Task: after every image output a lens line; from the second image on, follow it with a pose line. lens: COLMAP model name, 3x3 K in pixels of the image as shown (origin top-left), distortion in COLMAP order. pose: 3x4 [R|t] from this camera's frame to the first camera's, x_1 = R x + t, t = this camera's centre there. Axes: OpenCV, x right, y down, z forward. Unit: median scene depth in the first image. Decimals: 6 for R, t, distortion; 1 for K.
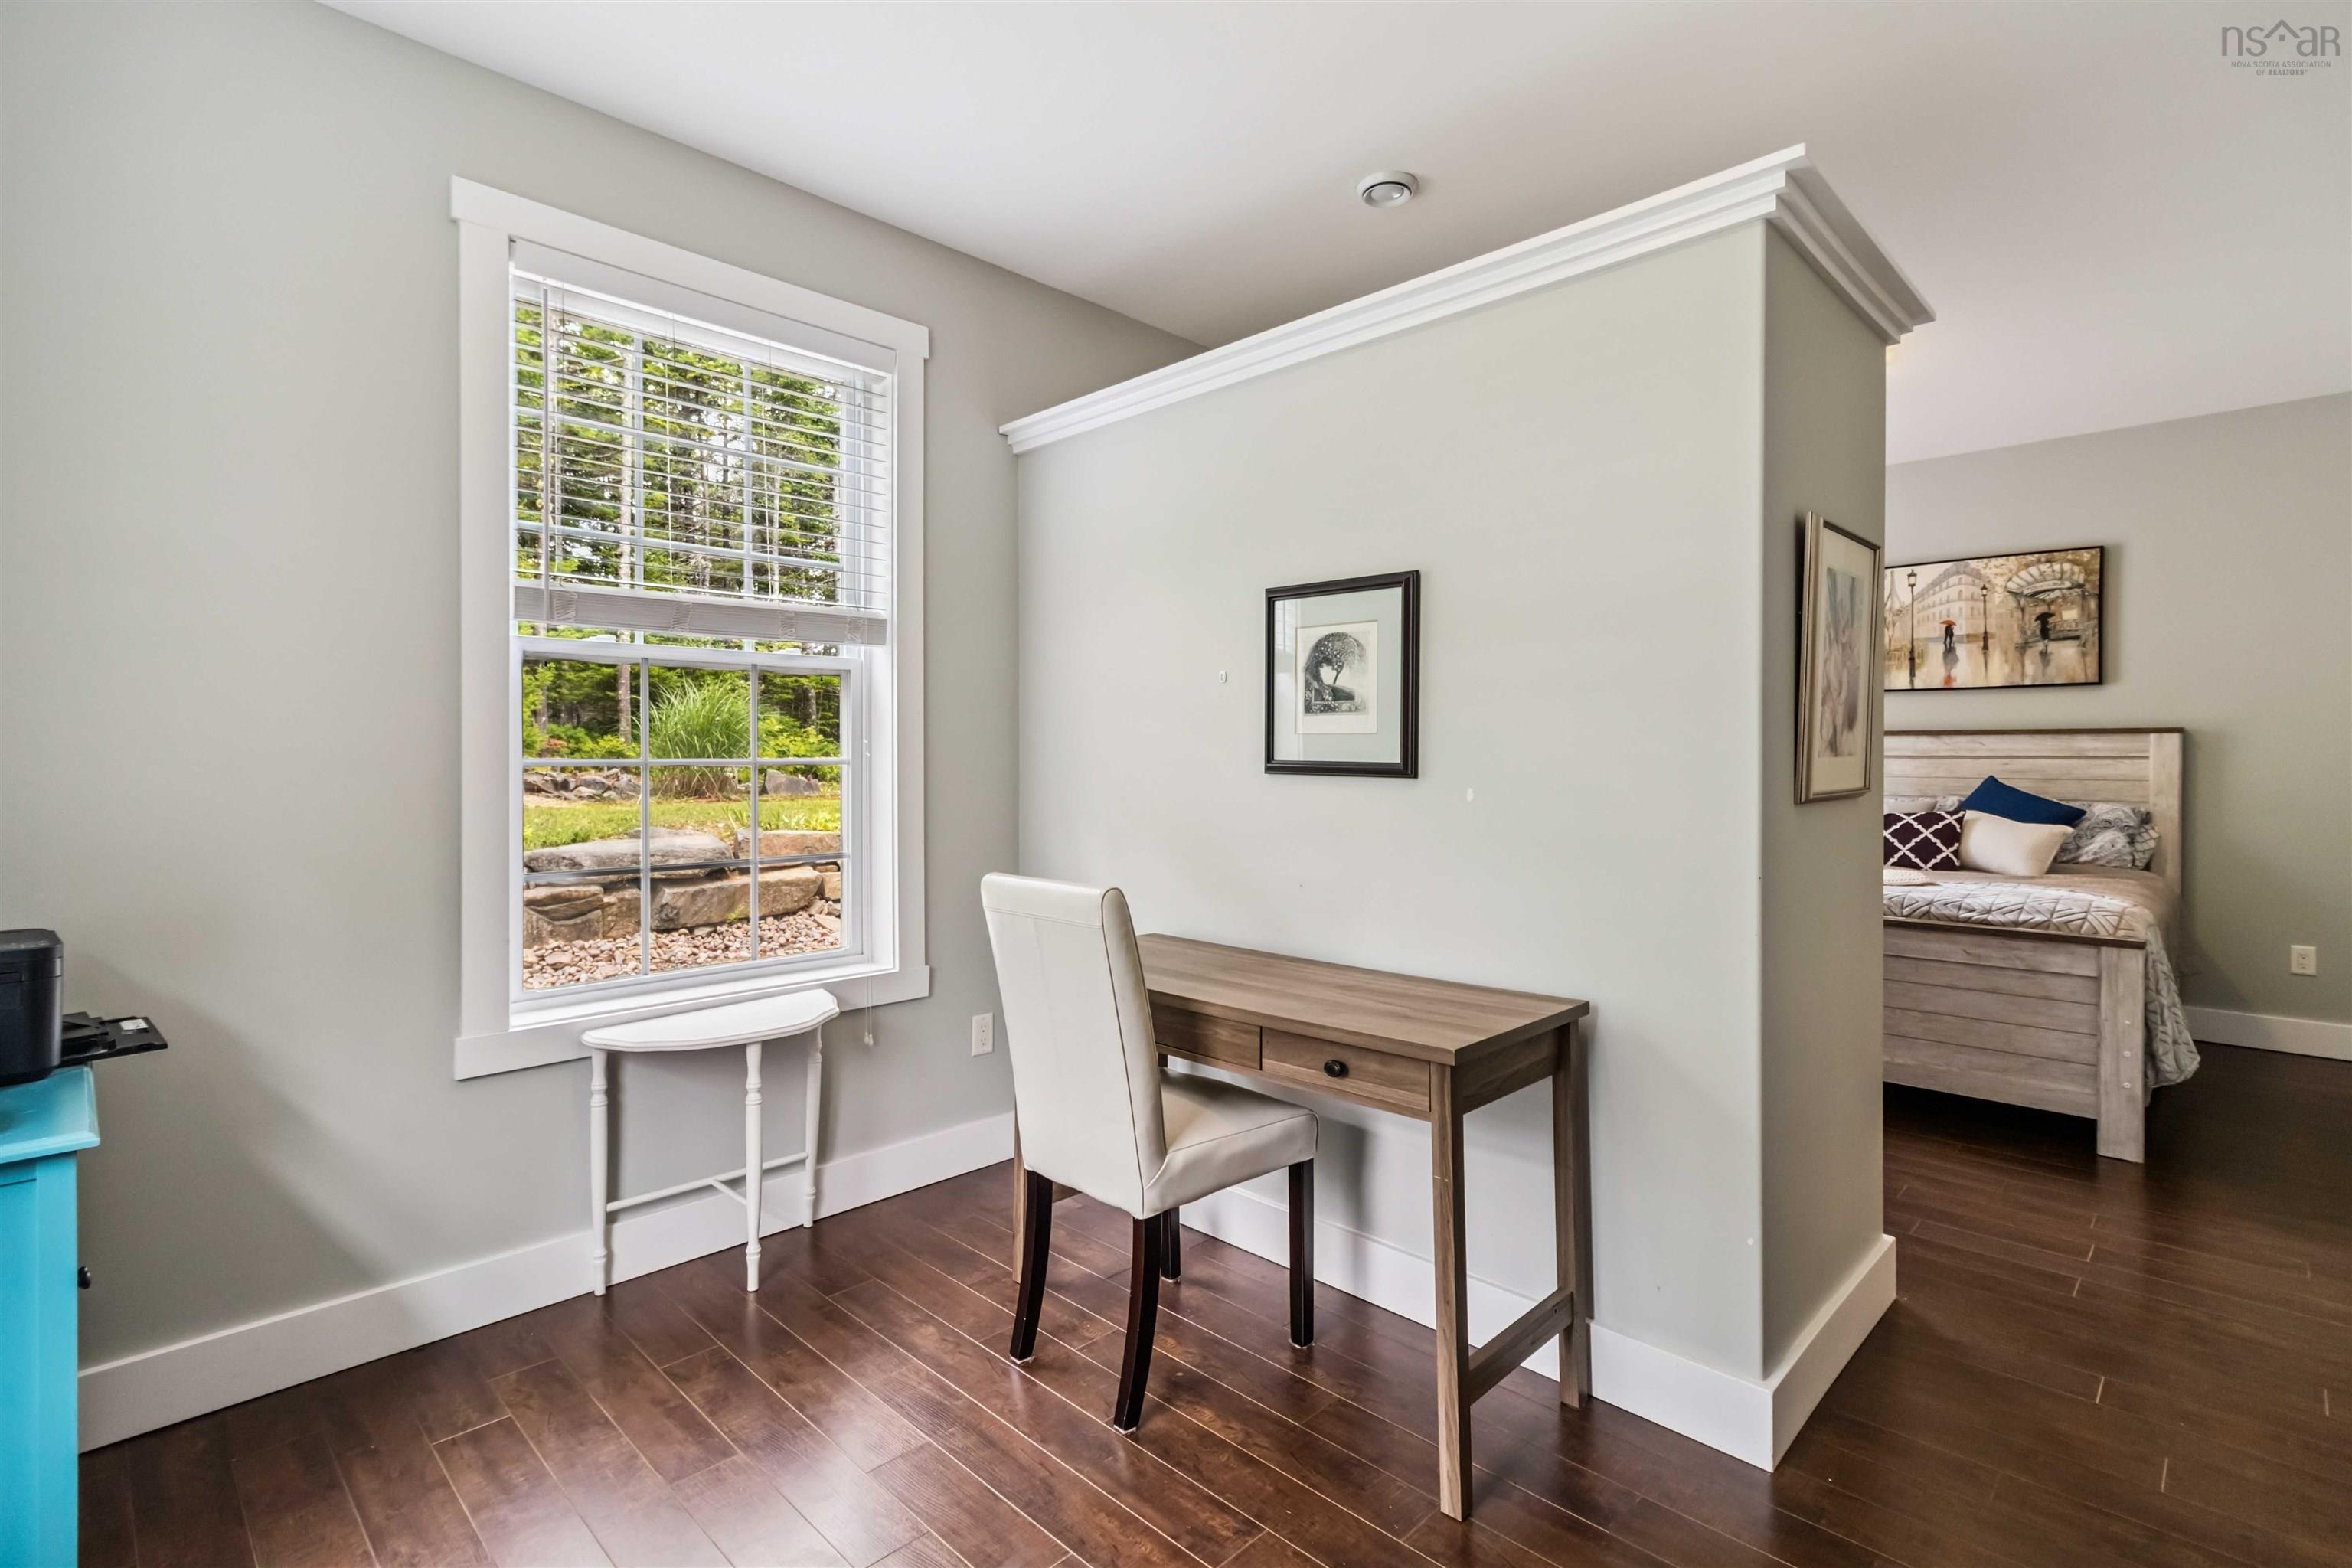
lens RADIAL K [[1087.3, 0, 1186.1], [0, 1087.3, 775.8], [0, 0, 1]] dist [0.004982, 0.000211]
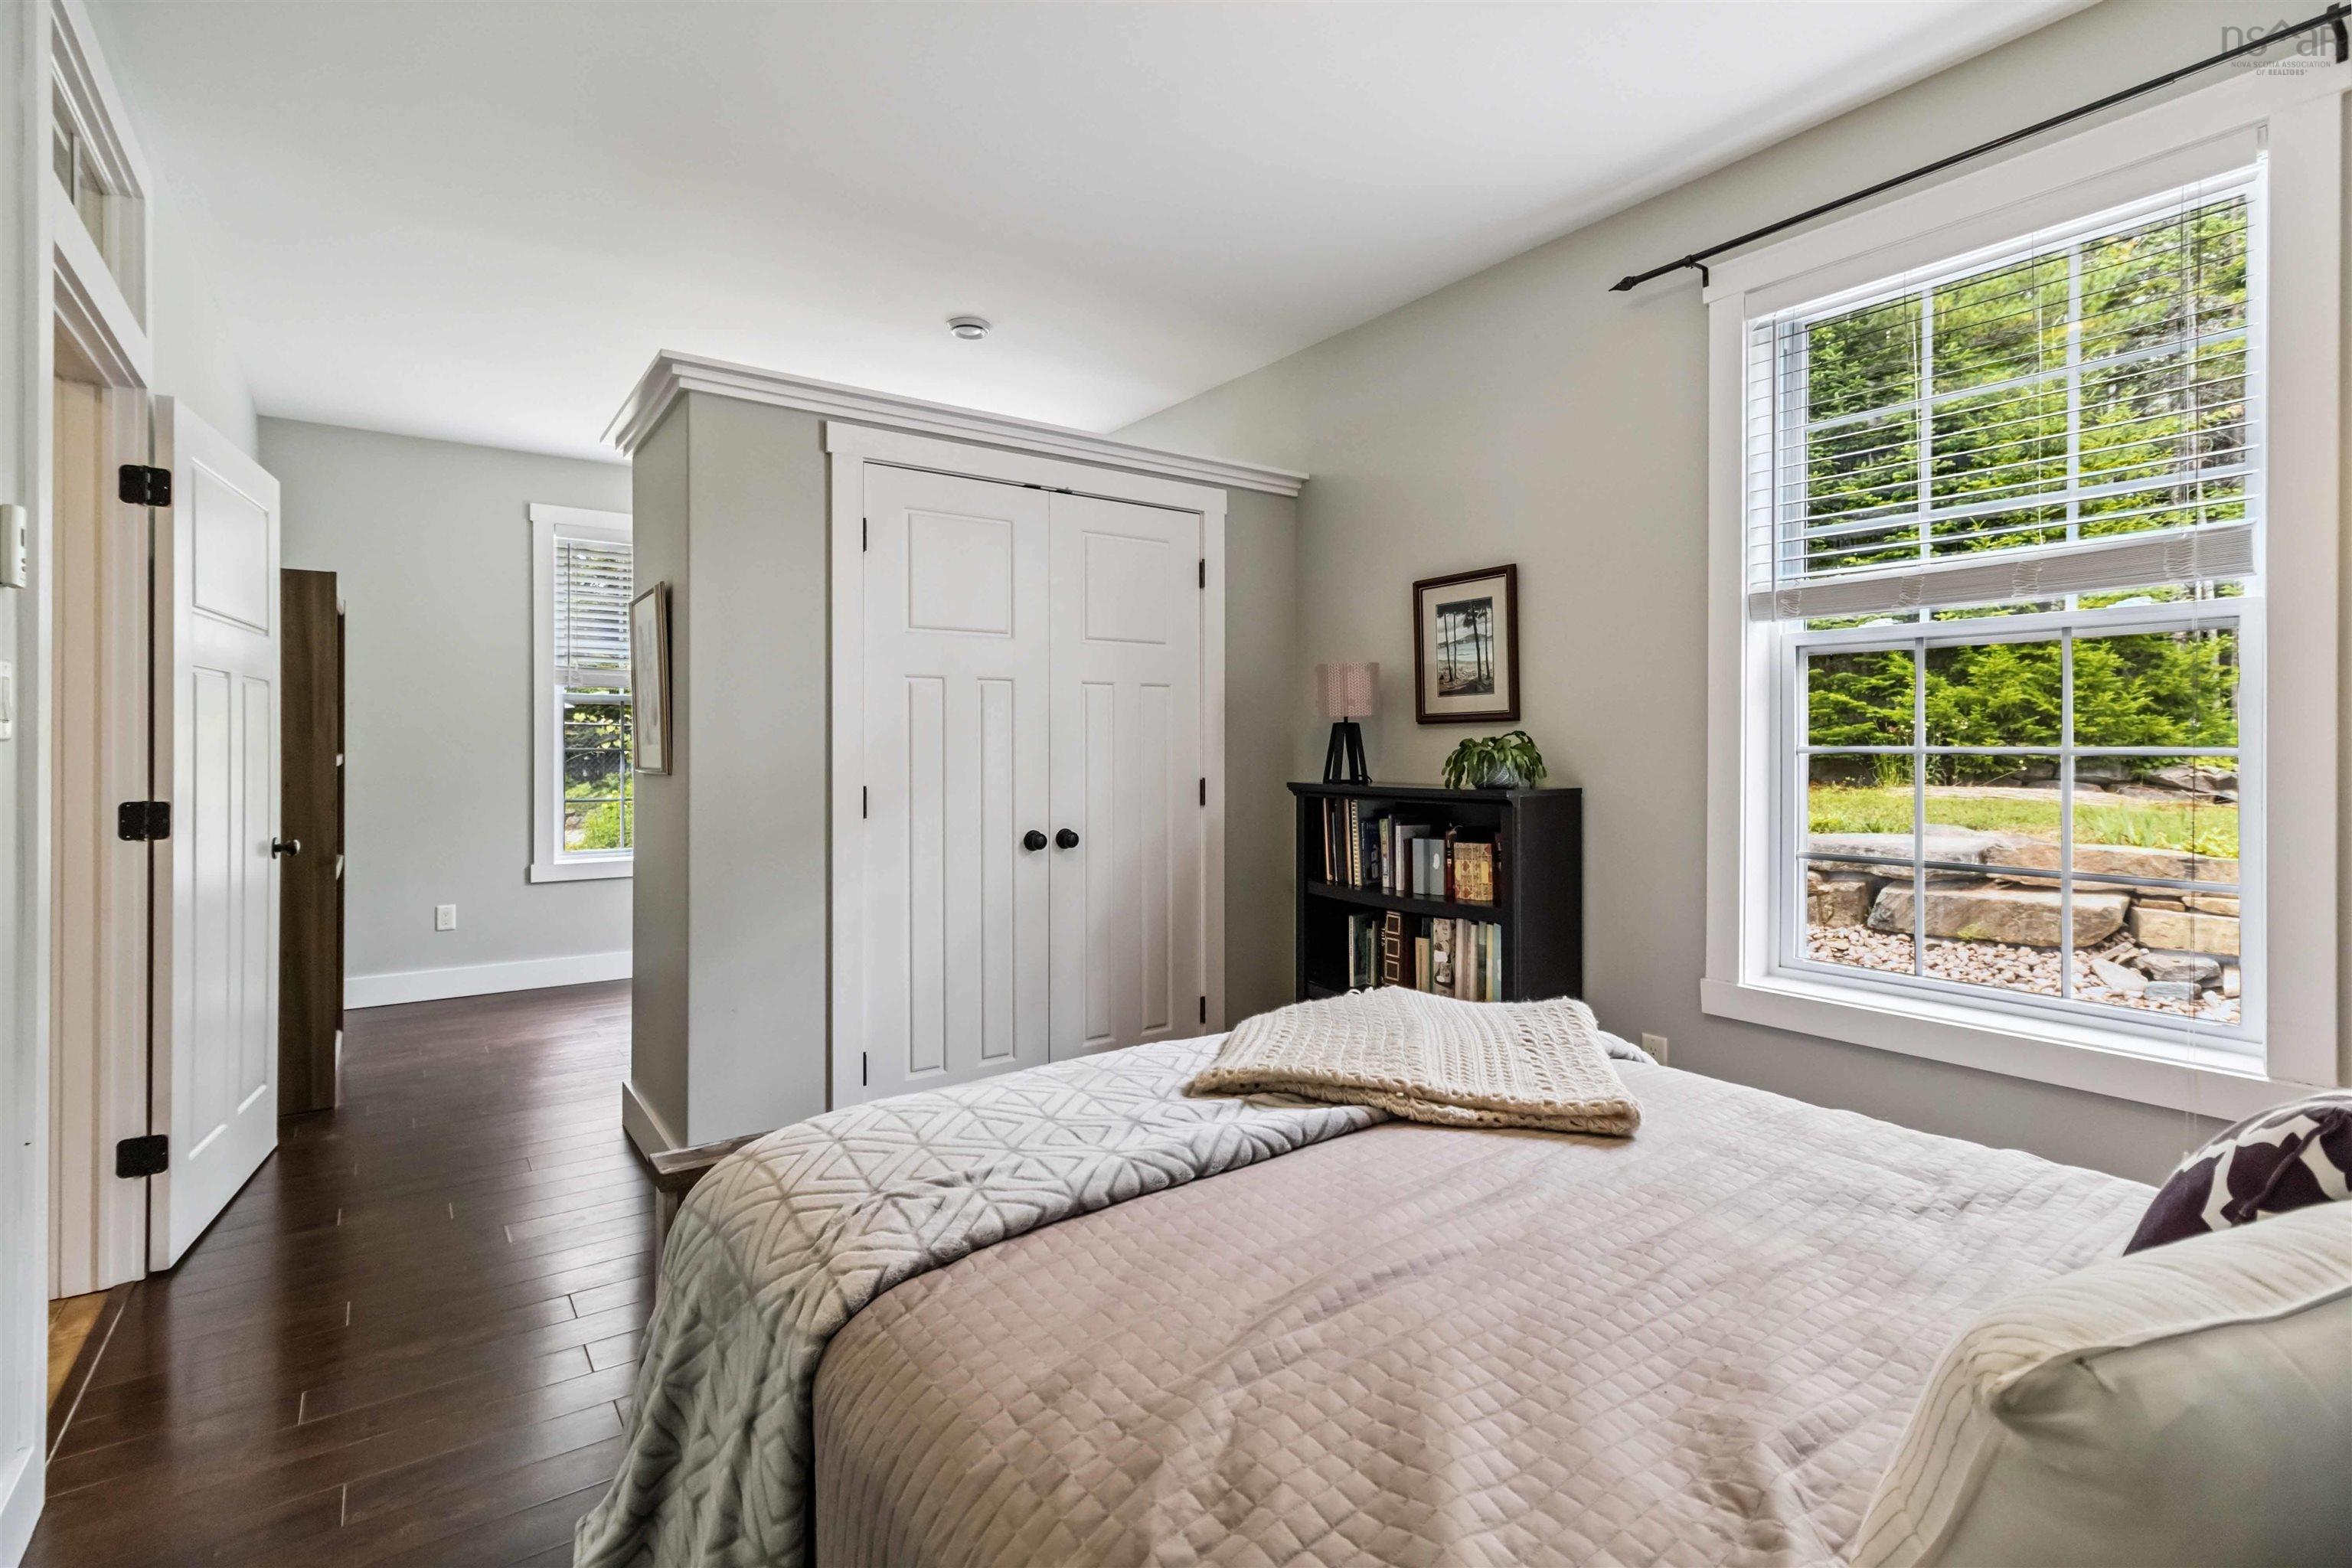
lens RADIAL K [[1087.3, 0, 1186.1], [0, 1087.3, 775.8], [0, 0, 1]] dist [0.004982, 0.000211]
pose [[-0.151148, 0.043051, -0.987573, 0.529942], [0.000477, 0.999054, 0.043479, -0.032994], [0.988511, 0.006101, -0.151025, 0.541746]]
